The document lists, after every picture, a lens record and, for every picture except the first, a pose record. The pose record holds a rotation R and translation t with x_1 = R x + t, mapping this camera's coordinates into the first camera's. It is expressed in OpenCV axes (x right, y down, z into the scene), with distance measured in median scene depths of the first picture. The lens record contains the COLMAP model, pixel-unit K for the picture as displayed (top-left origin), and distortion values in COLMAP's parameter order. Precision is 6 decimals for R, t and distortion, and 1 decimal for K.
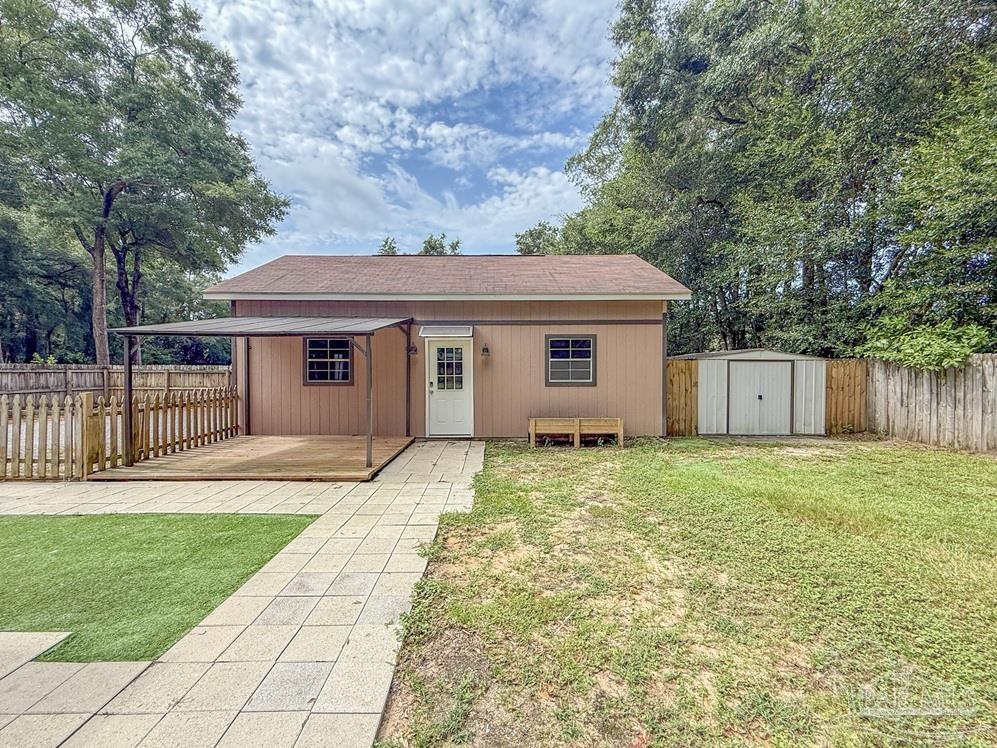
lens RADIAL K [[399.8, 0, 496.9], [0, 399.8, 374.5], [0, 0, 1]] dist [-0.000215, 0.000073]
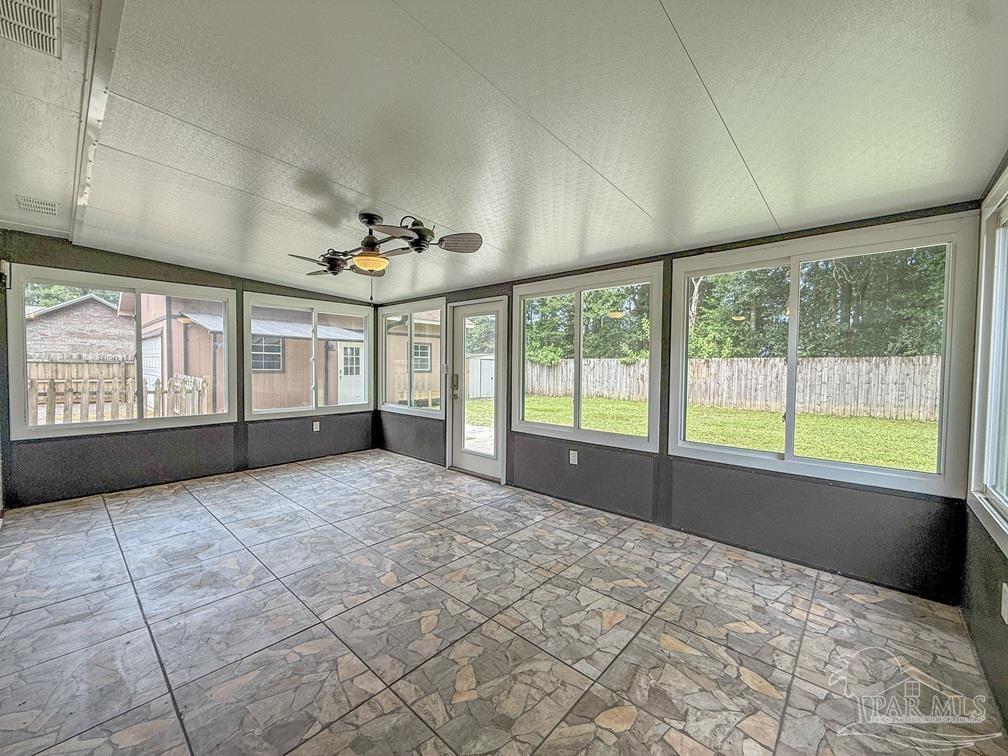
lens RADIAL K [[404.2, 0, 501.2], [0, 404.2, 378.7], [0, 0, 1]] dist [-0.000215, 0.000073]
pose [[0.673417, -0.016372, 0.739082, -0.853902], [-0.000203, 0.999751, 0.022331, 0.016312], [-0.739263, -0.015188, 0.673246, -0.413176]]
